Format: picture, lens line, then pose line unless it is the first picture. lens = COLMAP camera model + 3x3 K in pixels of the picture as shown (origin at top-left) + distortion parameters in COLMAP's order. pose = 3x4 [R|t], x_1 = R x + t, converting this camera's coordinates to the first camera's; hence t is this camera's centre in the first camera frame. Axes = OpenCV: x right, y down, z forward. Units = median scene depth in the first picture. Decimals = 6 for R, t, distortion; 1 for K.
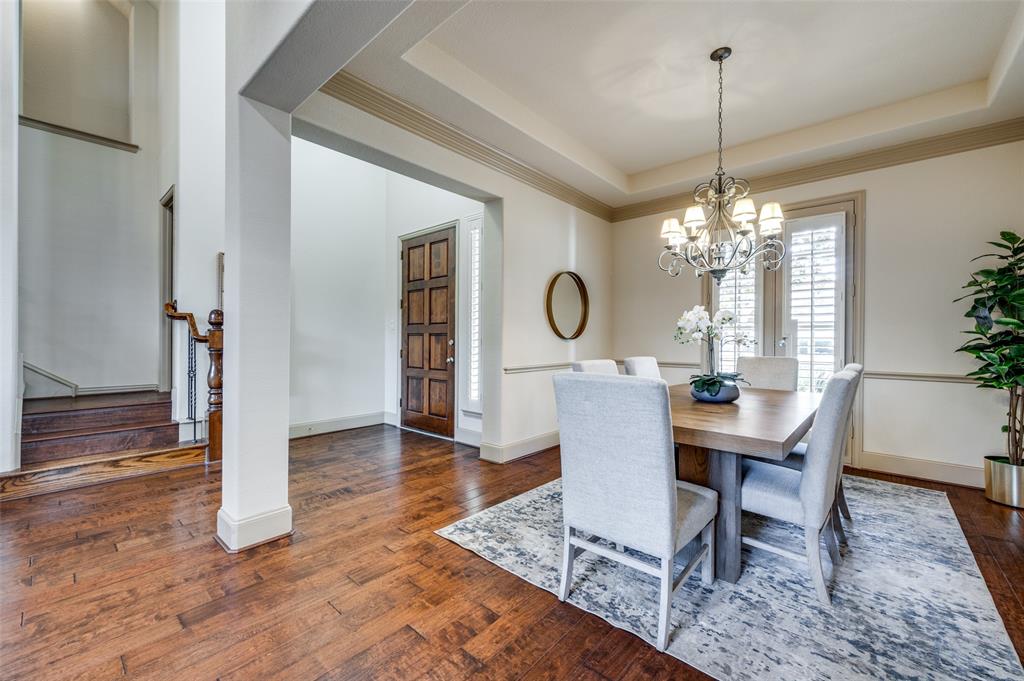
lens RADIAL K [[411.0, 0, 511.5], [0, 411.0, 339.4], [0, 0, 1]] dist [-0.000179, 0.000100]
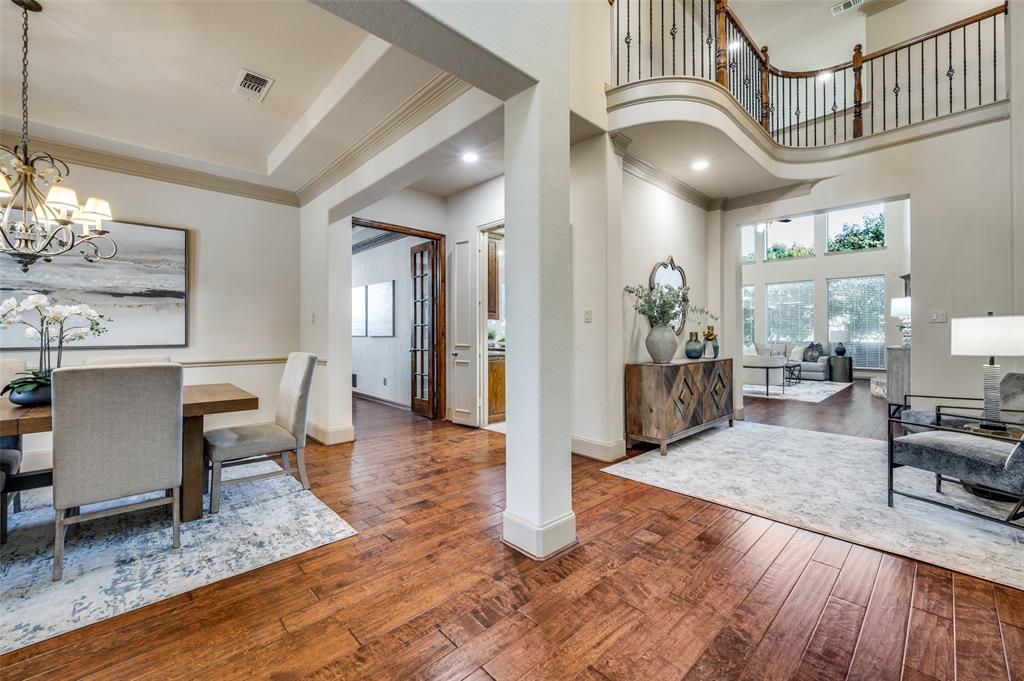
lens RADIAL K [[411.0, 0, 511.5], [0, 411.0, 339.4], [0, 0, 1]] dist [-0.000179, 0.000100]
pose [[-0.995796, -0.006275, 0.091382, -0.628866], [-0.004607, 0.999819, 0.018443, -0.011355], [-0.091481, 0.017945, -0.995645, 1.903274]]
